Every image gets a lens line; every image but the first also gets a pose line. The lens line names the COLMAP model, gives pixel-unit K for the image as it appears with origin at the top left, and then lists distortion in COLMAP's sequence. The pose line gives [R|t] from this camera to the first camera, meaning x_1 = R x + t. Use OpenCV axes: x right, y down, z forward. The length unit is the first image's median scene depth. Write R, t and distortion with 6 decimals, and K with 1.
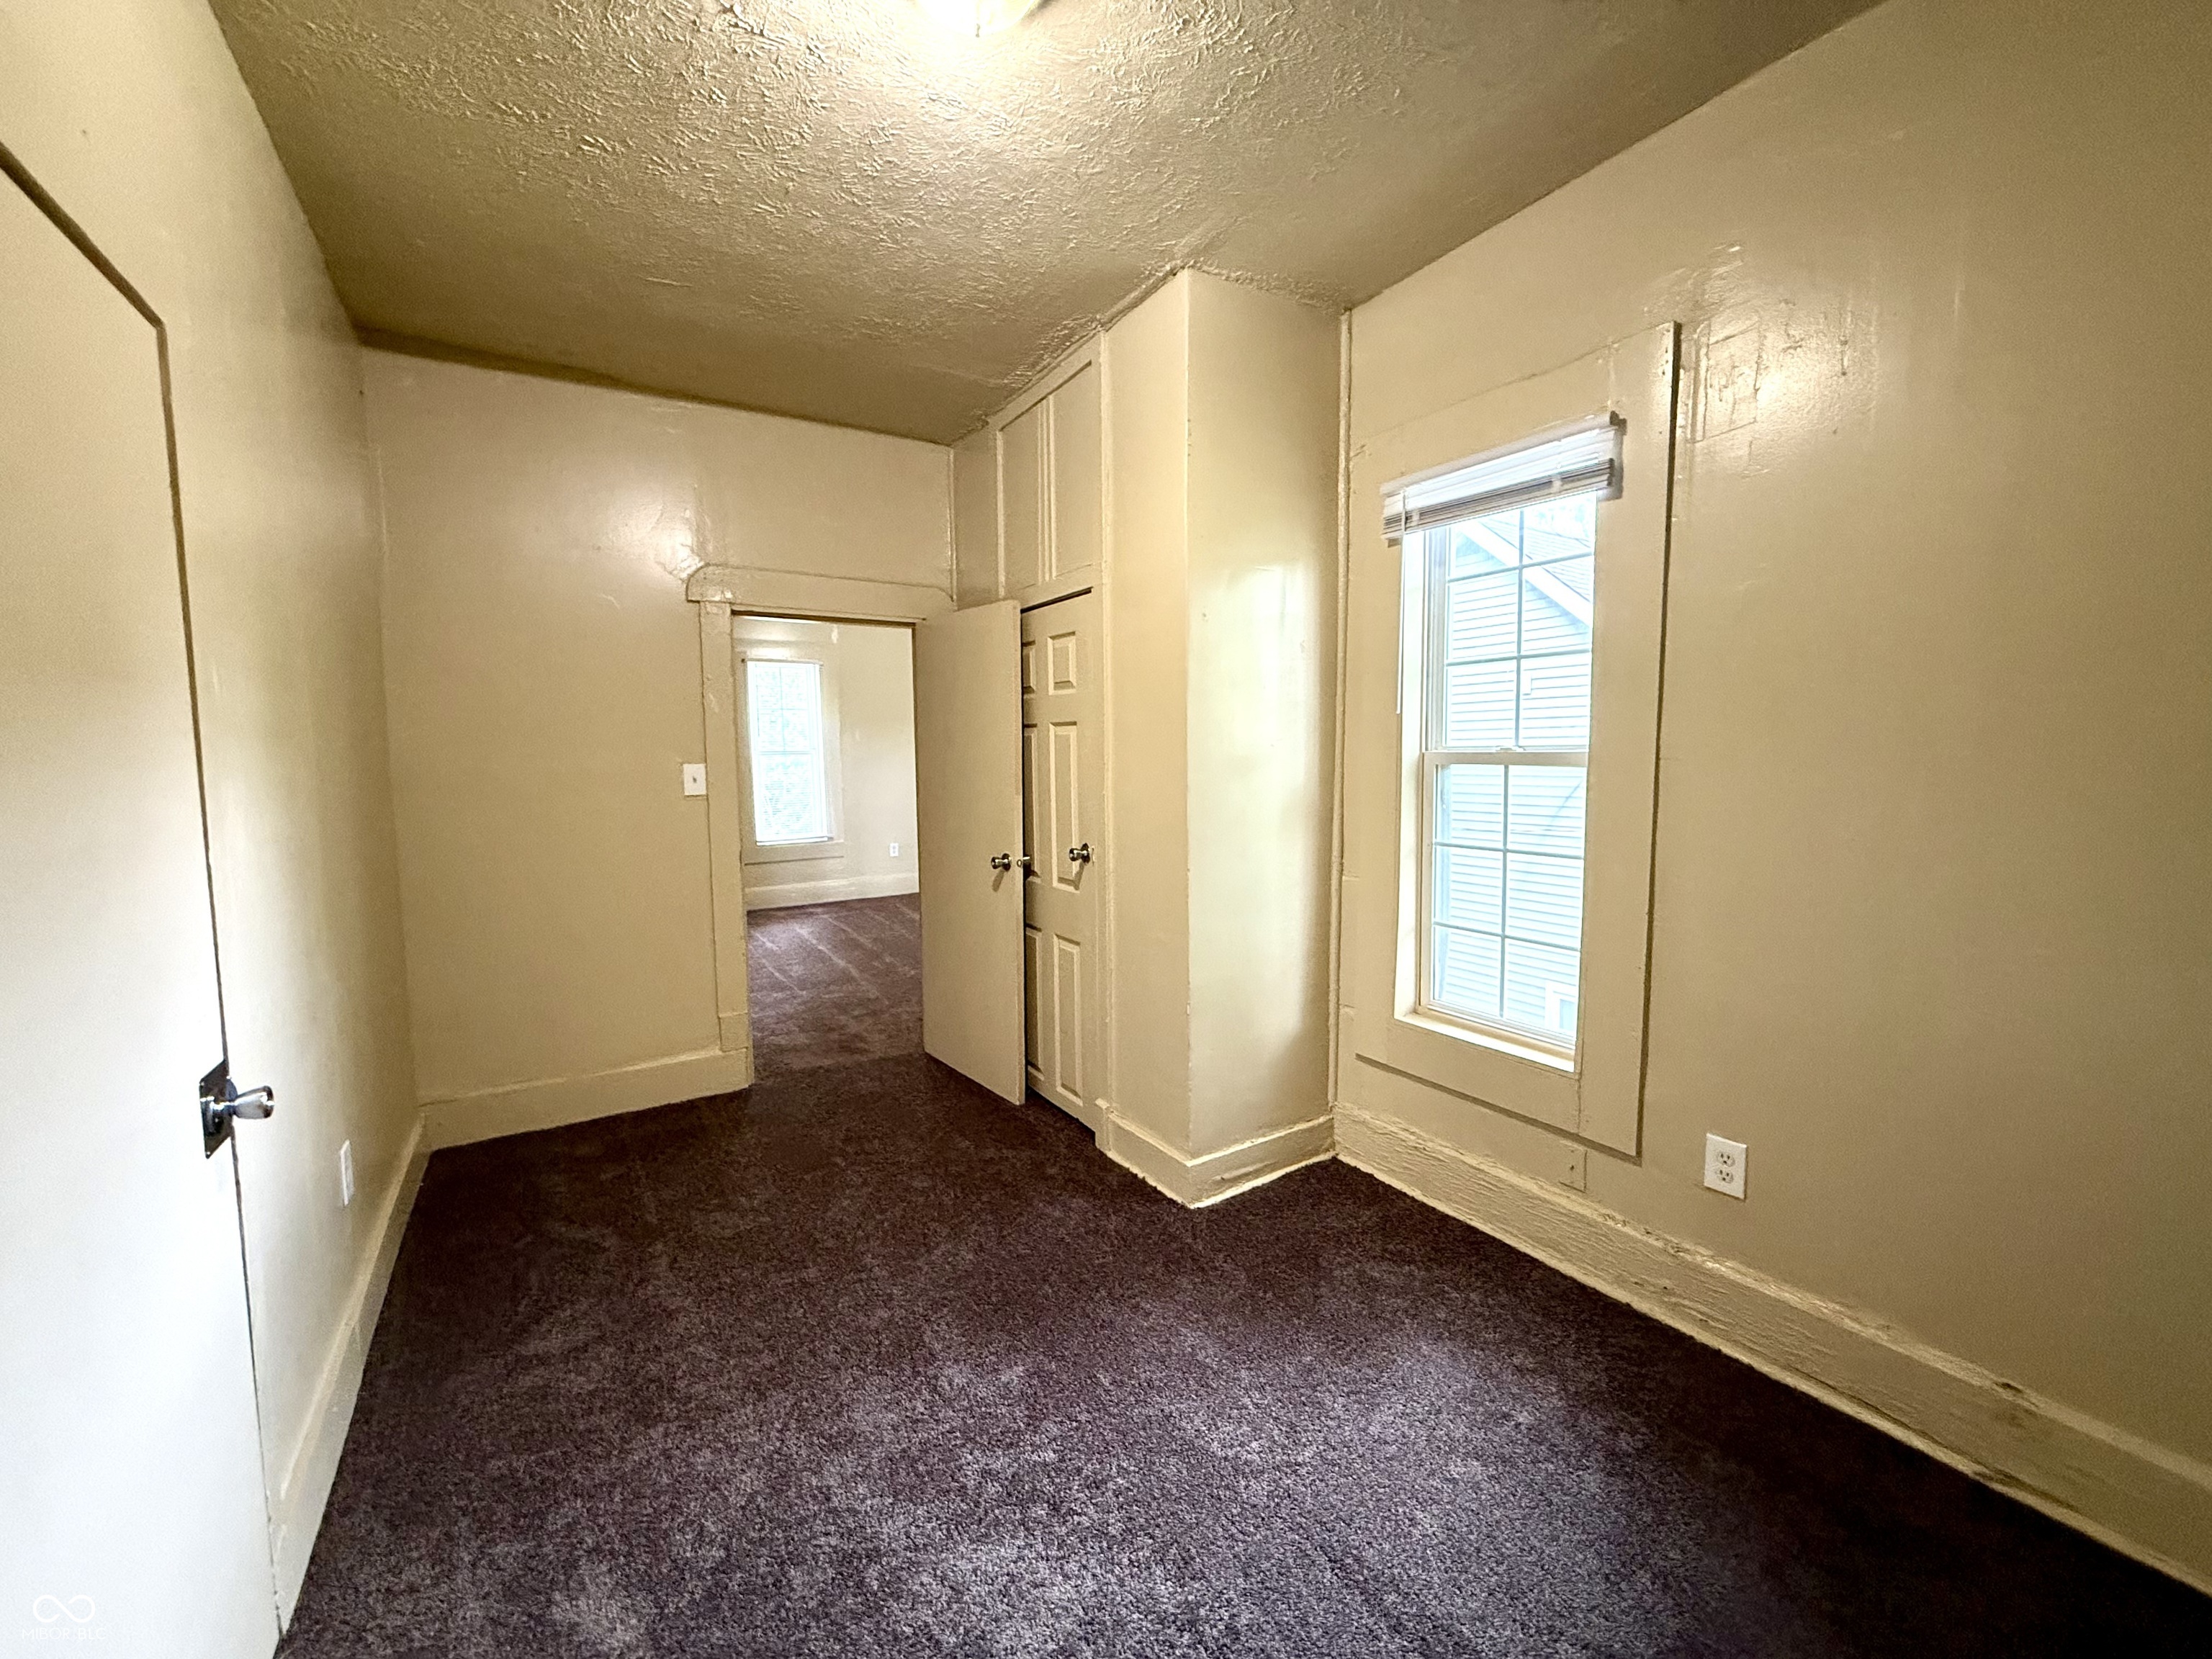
lens RADIAL K [[878.4, 0, 1103.9], [0, 878.4, 830.2], [0, 0, 1]] dist [-0.000402, 0.000106]
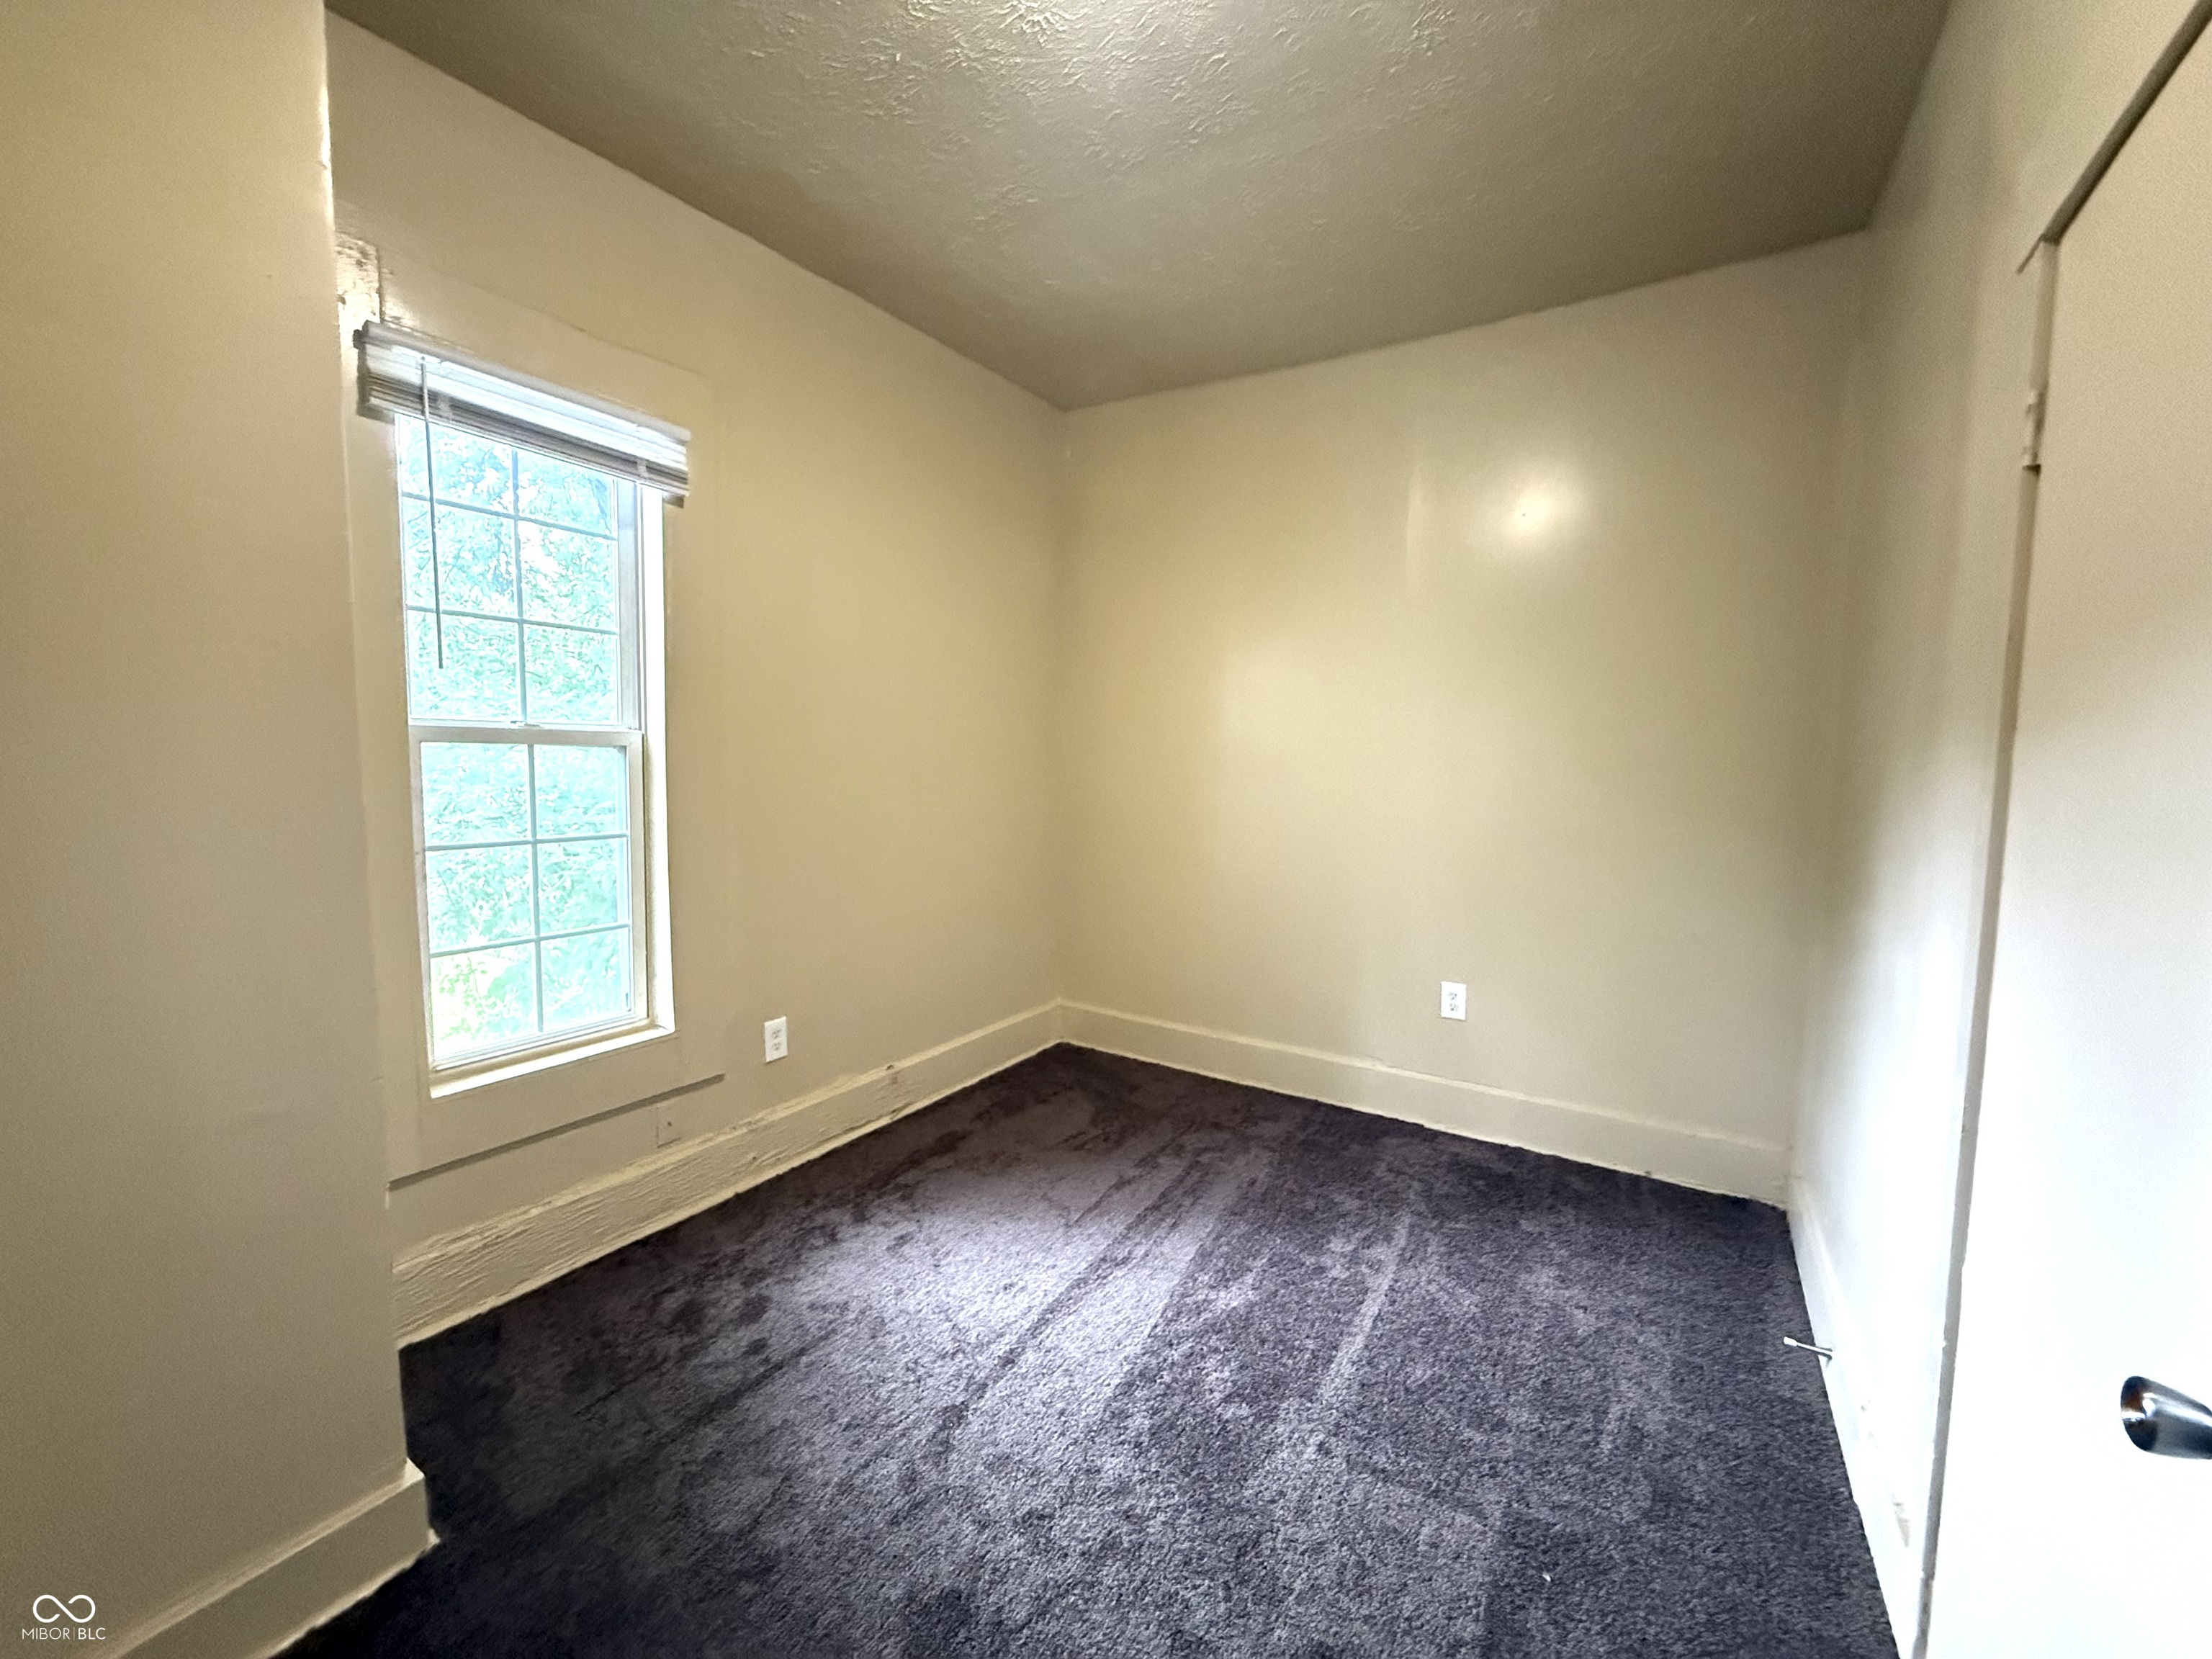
lens RADIAL K [[878.4, 0, 1103.9], [0, 878.4, 830.2], [0, 0, 1]] dist [-0.000402, 0.000106]
pose [[-0.421035, -0.076293, 0.903830, -0.651196], [0.067692, 0.991035, 0.115187, -0.057975], [-0.904515, 0.109680, -0.412096, 0.963794]]
